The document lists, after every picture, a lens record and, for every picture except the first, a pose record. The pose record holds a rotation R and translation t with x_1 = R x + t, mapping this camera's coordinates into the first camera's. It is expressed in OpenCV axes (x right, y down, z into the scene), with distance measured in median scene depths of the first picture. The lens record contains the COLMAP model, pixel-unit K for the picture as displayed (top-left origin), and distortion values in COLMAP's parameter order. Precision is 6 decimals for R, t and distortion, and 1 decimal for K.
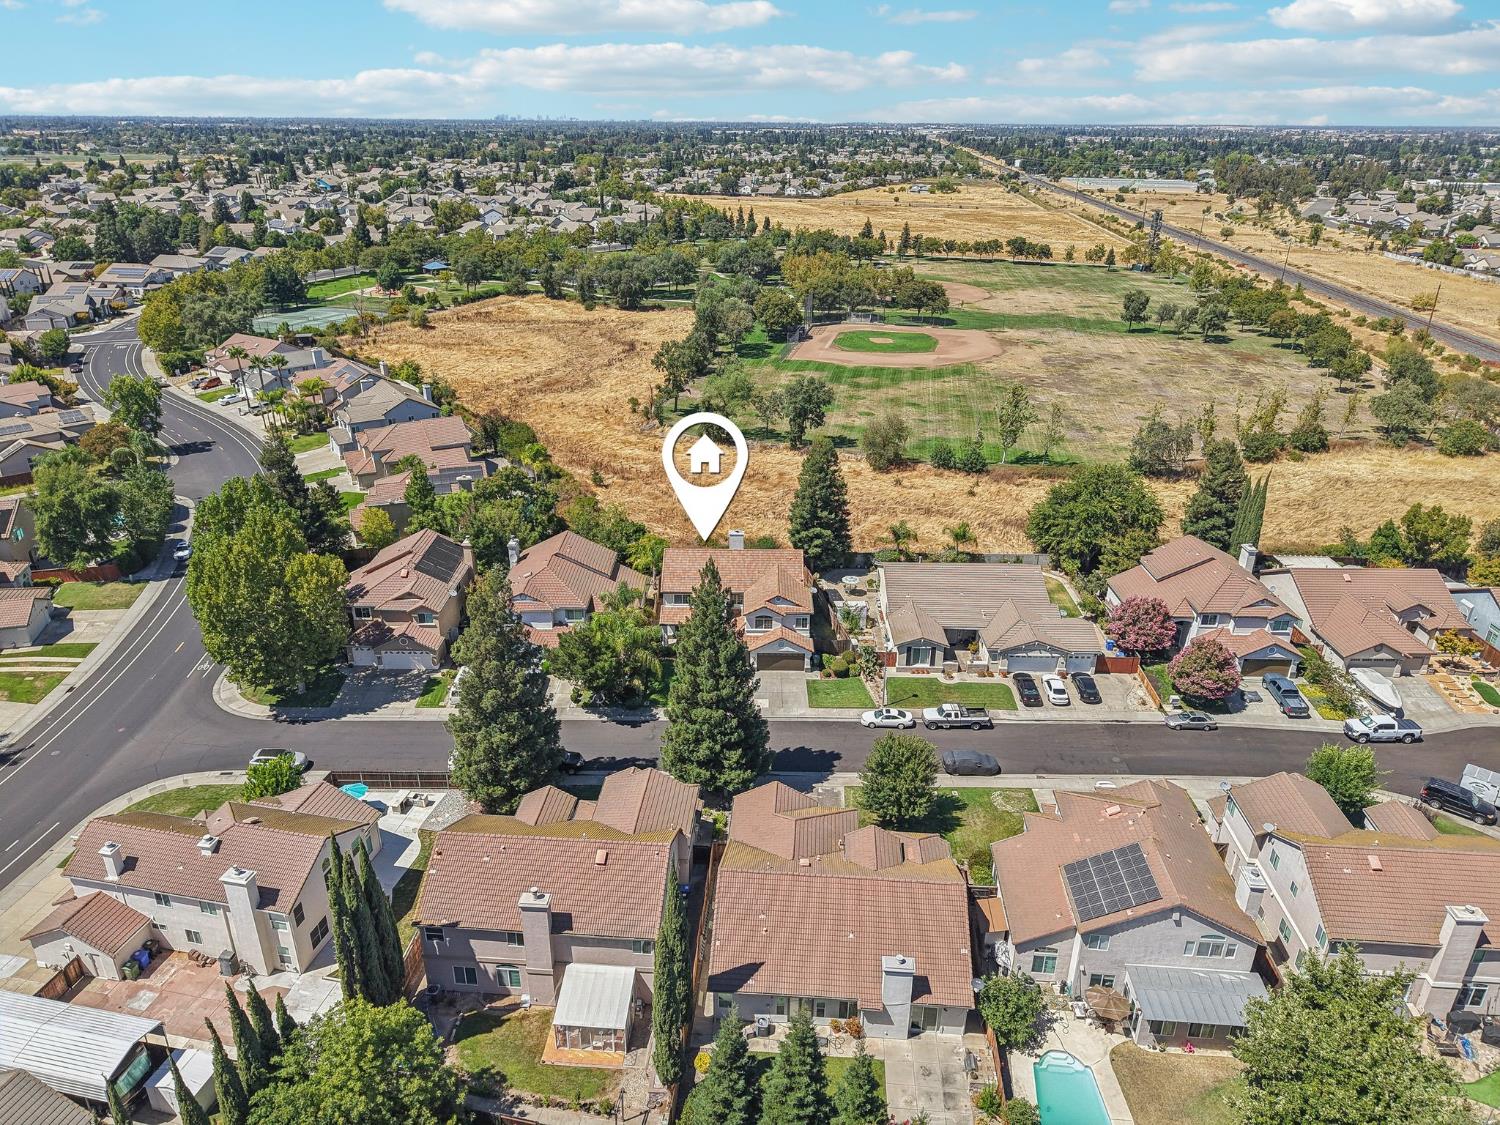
lens RADIAL K [[1034.4, 0, 748.8], [0, 1034.4, 560.5], [0, 0, 1]] dist [0.002484, -0.000823]
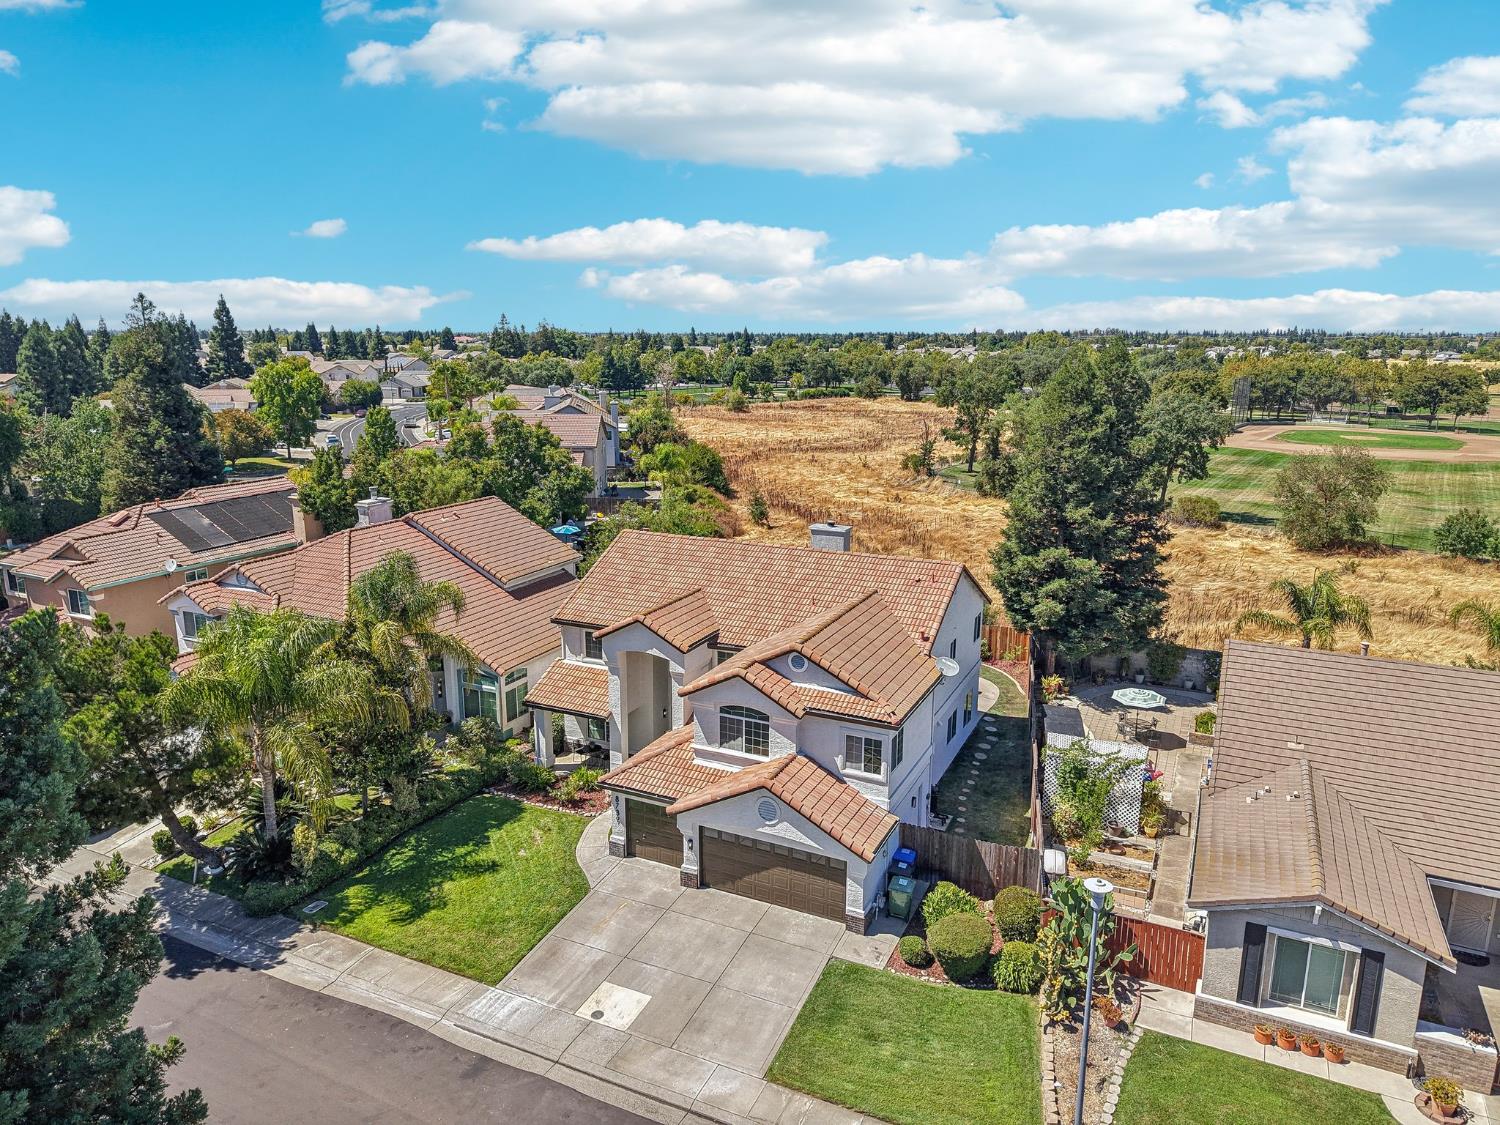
lens RADIAL K [[1011.6, 0, 750.0], [0, 1011.6, 562.5], [0, 0, 1]] dist [-0.004526, -0.004962]
pose [[0.901262, 0.086830, -0.424485, 0.140021], [-0.168093, 0.973050, -0.157853, 0.058114], [0.399339, 0.213620, 0.891569, 0.721170]]
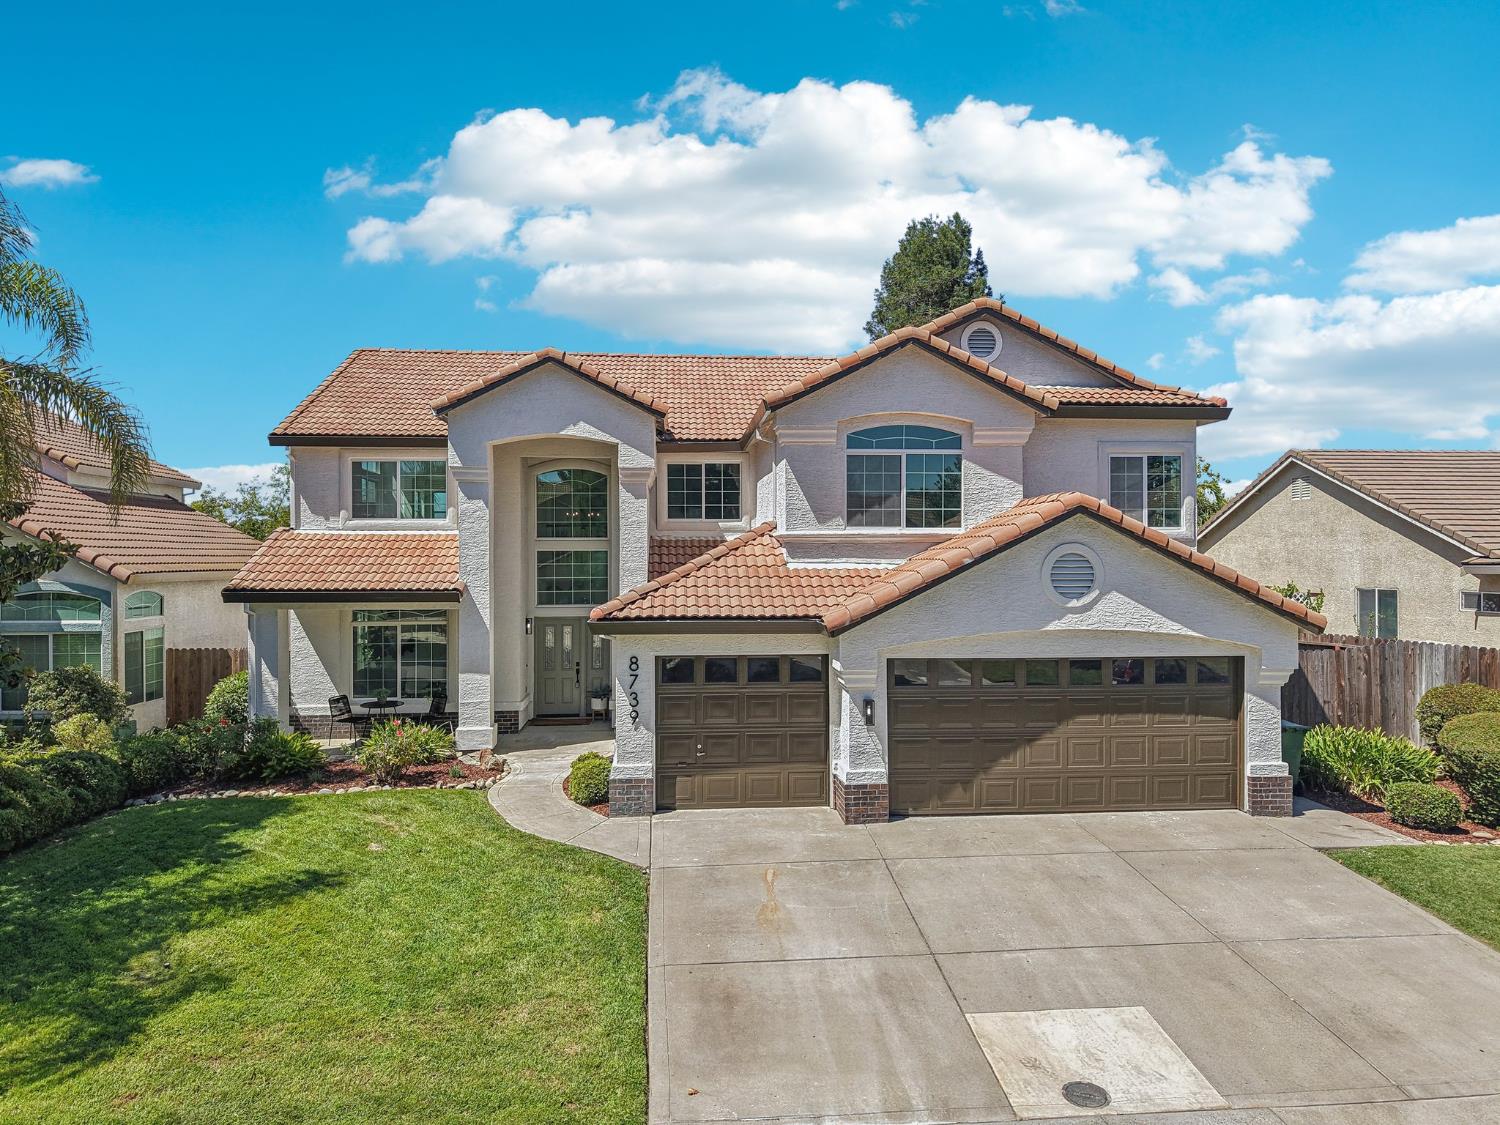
lens RADIAL K [[1011.6, 0, 750.0], [0, 1011.6, 562.5], [0, 0, 1]] dist [-0.004526, -0.004962]
pose [[0.996059, -0.010704, 0.088048, -0.020319], [0.045593, 0.913294, -0.404742, 0.127879], [-0.076081, 0.407161, 0.910182, 0.876649]]
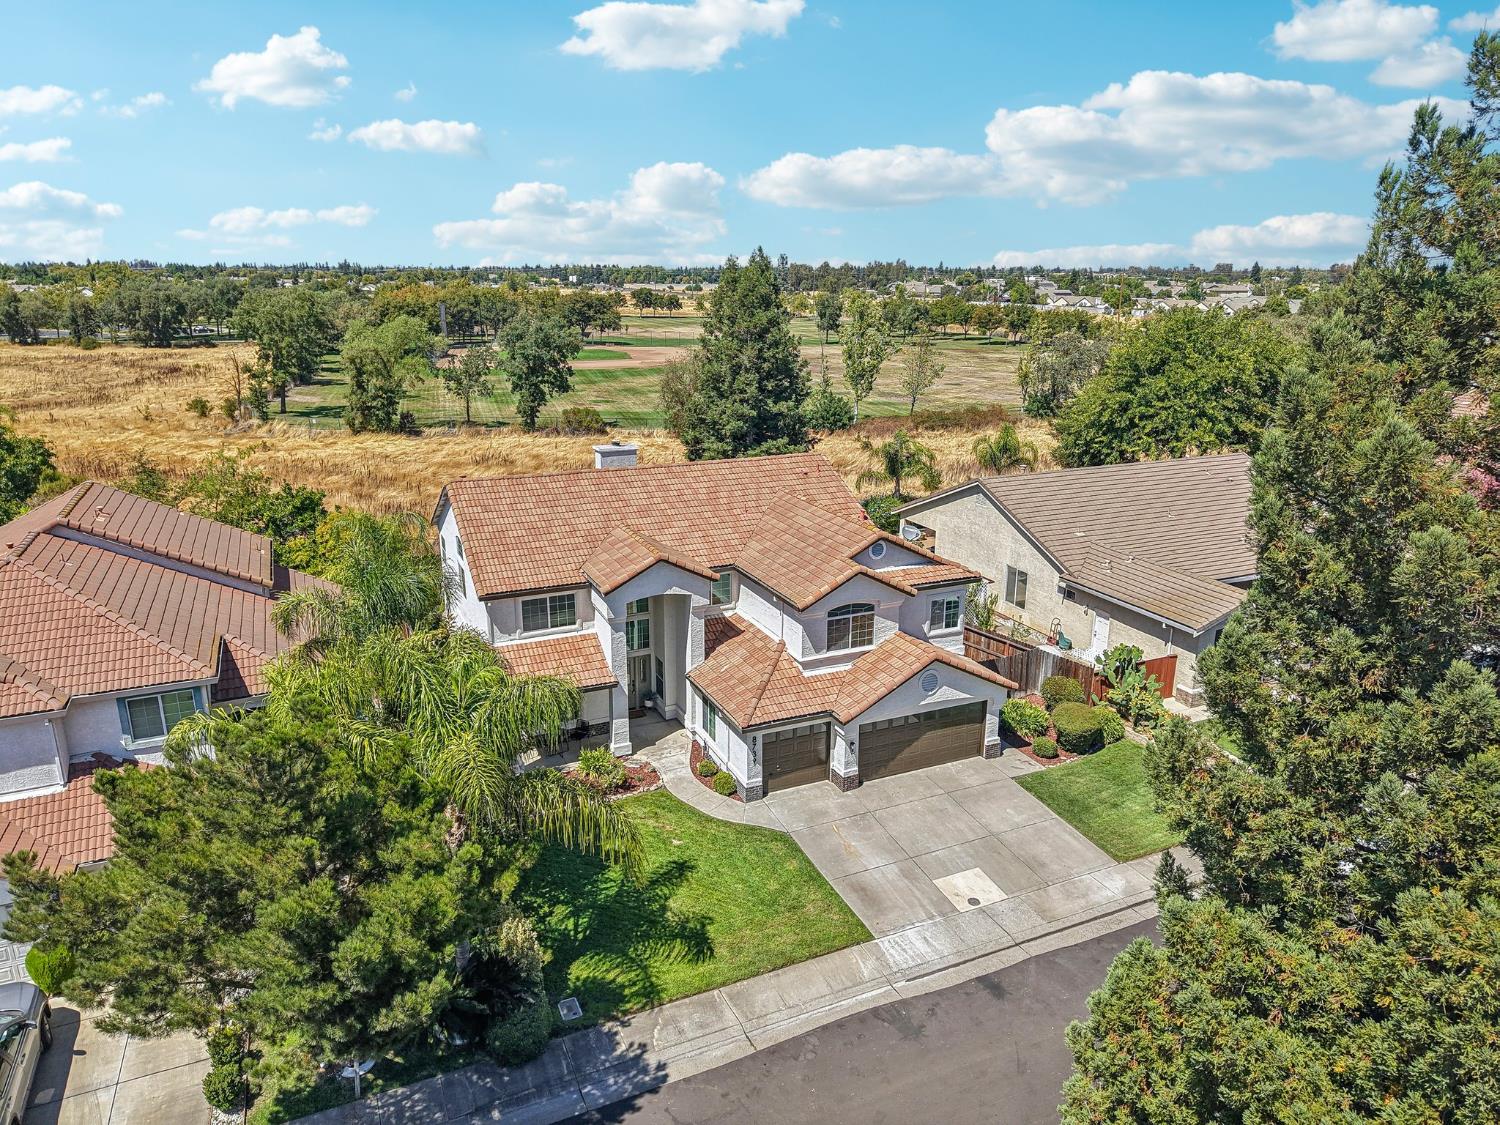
lens RADIAL K [[1011.6, 0, 750.0], [0, 1011.6, 562.5], [0, 0, 1]] dist [-0.004526, -0.004962]
pose [[0.905078, -0.119944, 0.407979, -0.137417], [0.172972, 0.980283, -0.095529, 0.064440], [-0.388477, 0.157030, 0.907980, 0.729141]]
